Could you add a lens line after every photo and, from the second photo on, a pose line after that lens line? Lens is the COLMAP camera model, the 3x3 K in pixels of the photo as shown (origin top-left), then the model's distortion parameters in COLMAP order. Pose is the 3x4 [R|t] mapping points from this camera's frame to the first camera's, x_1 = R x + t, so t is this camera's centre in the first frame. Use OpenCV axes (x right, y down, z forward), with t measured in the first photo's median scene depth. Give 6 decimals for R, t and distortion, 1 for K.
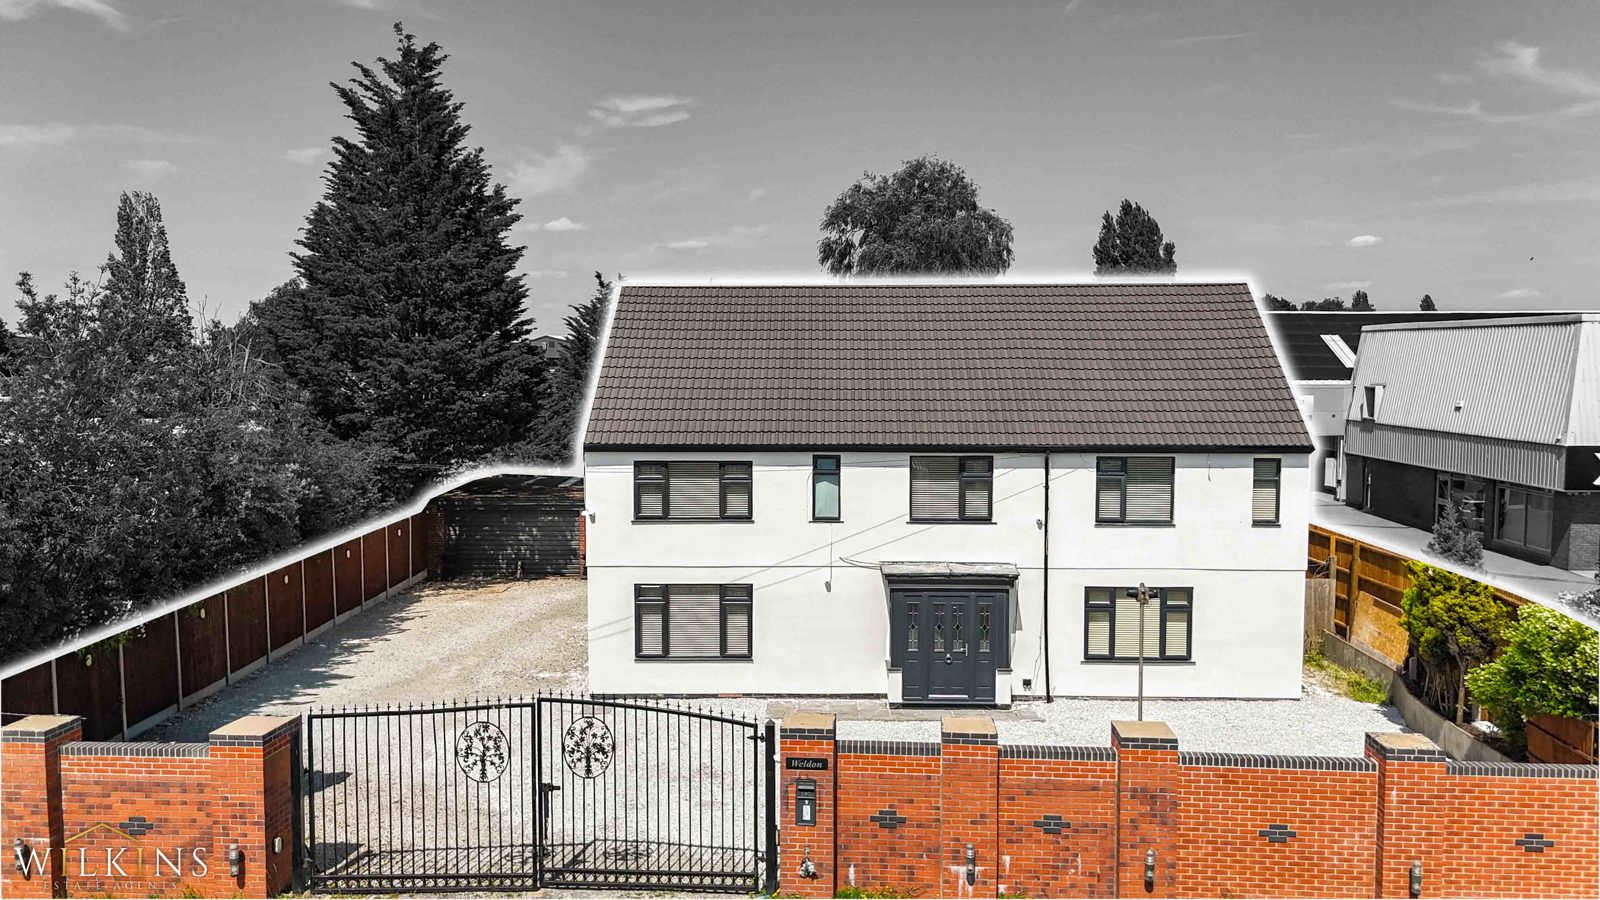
lens RADIAL K [[1204.4, 0, 896.9], [0, 1204.4, 447.2], [0, 0, 1]] dist [0.096324, -0.121823]
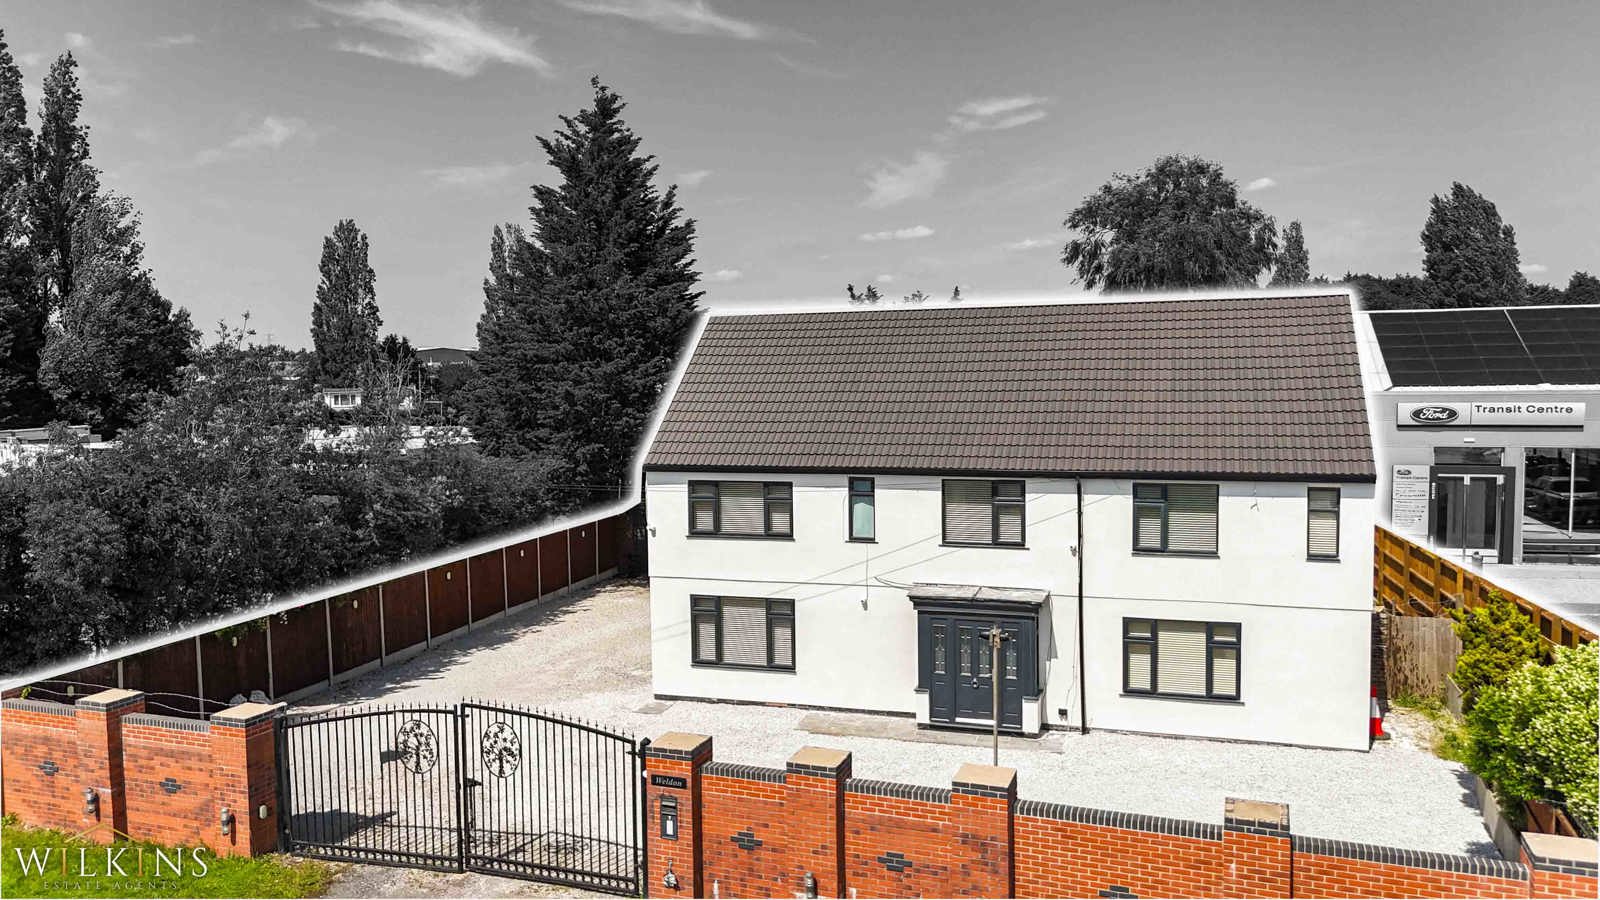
lens RADIAL K [[1204.4, 0, 896.9], [0, 1204.4, 447.2], [0, 0, 1]] dist [0.096324, -0.121823]
pose [[0.958513, 0.007821, -0.284942, 0.263573], [-0.006844, 0.999967, 0.004423, -0.023911], [0.284967, -0.002289, 0.958535, 0.023124]]
